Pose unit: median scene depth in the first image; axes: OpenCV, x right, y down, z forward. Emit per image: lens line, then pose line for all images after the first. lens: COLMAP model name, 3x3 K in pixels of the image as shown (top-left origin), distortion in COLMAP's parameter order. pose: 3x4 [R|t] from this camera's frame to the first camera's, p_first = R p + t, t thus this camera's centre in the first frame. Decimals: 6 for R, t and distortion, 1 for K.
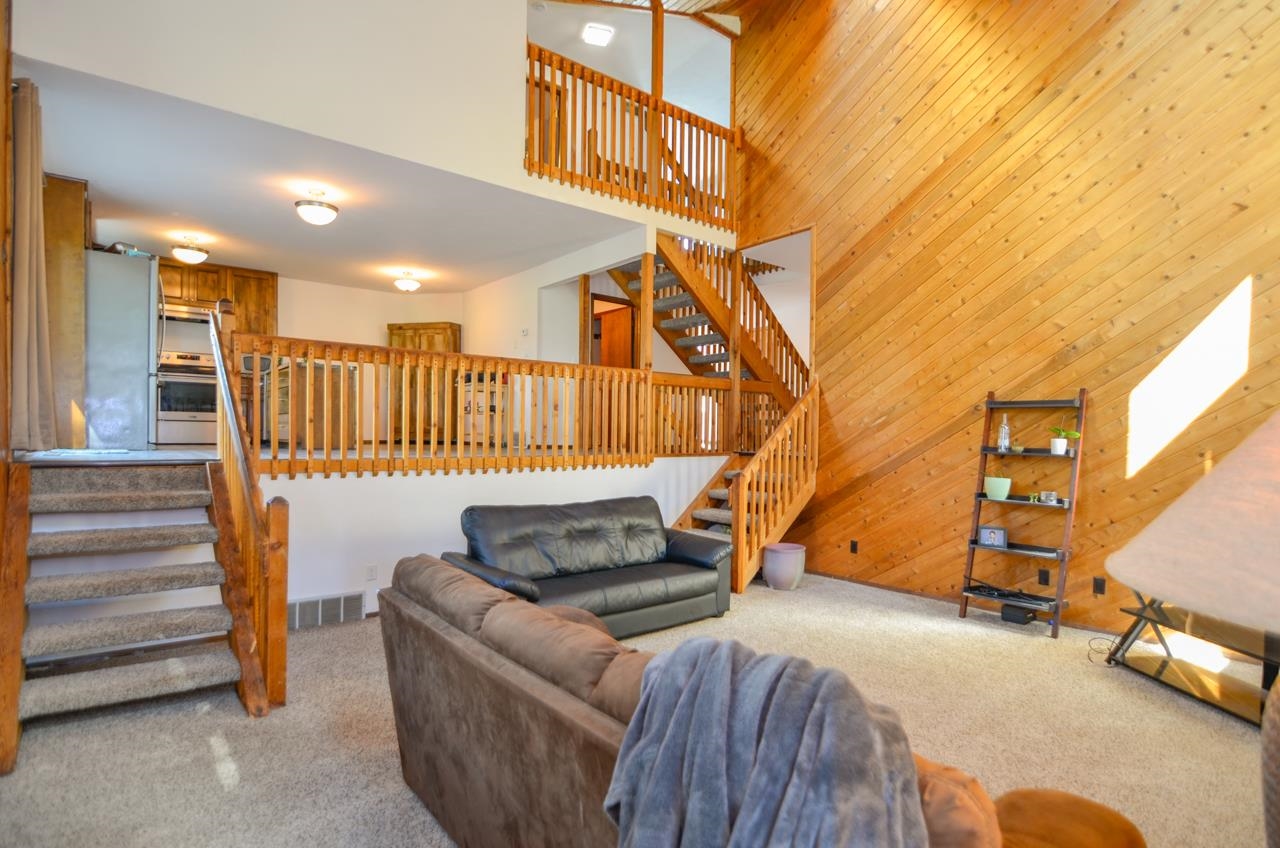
lens RADIAL K [[653.7, 0, 640.0], [0, 653.7, 424.0], [0, 0, 1]] dist [-0.001483, -0.000190]
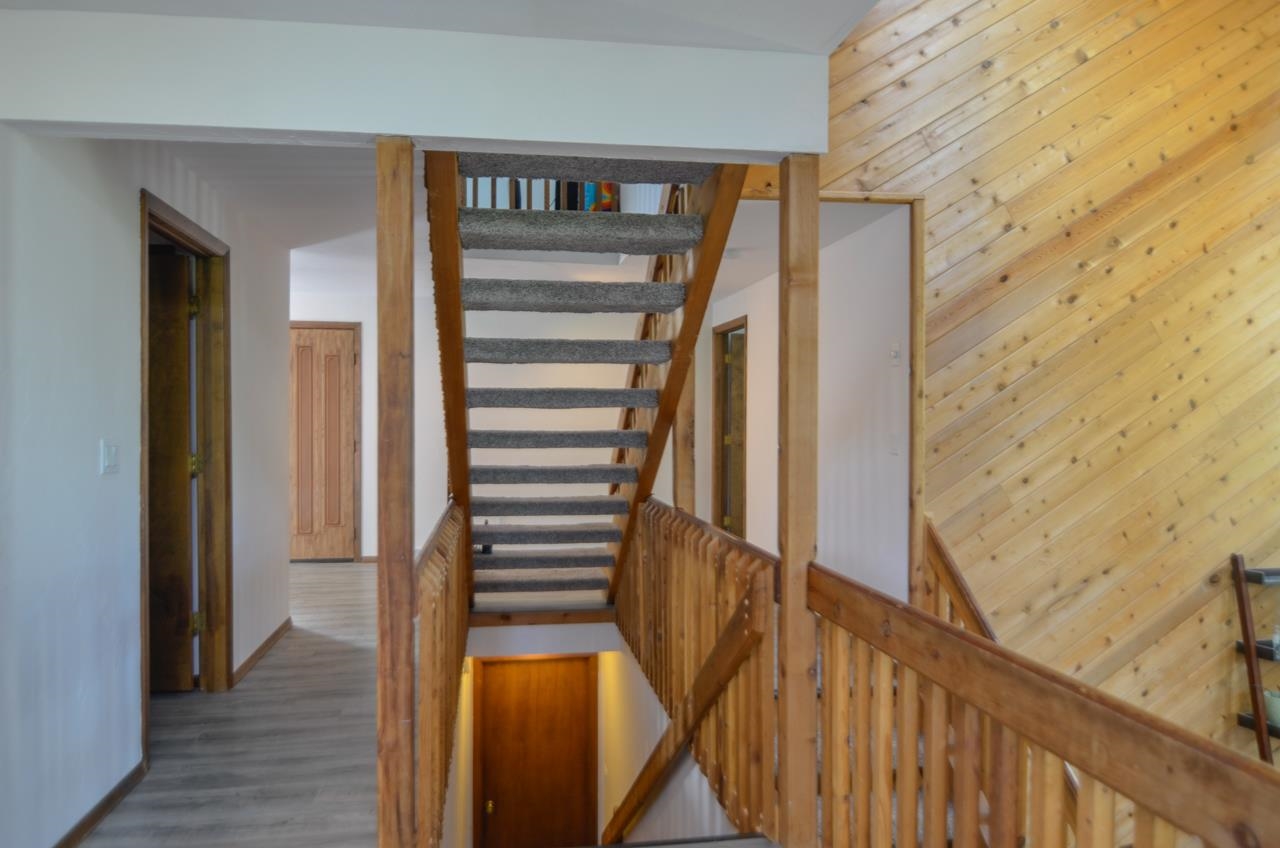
lens RADIAL K [[738.7, 0, 640.0], [0, 738.7, 424.0], [0, 0, 1]] dist [0.002882, -0.022436]
pose [[0.530783, -0.015698, 0.847362, -0.279844], [-0.004249, 0.999767, 0.021184, -0.142458], [-0.847497, -0.014845, 0.530593, 0.836172]]
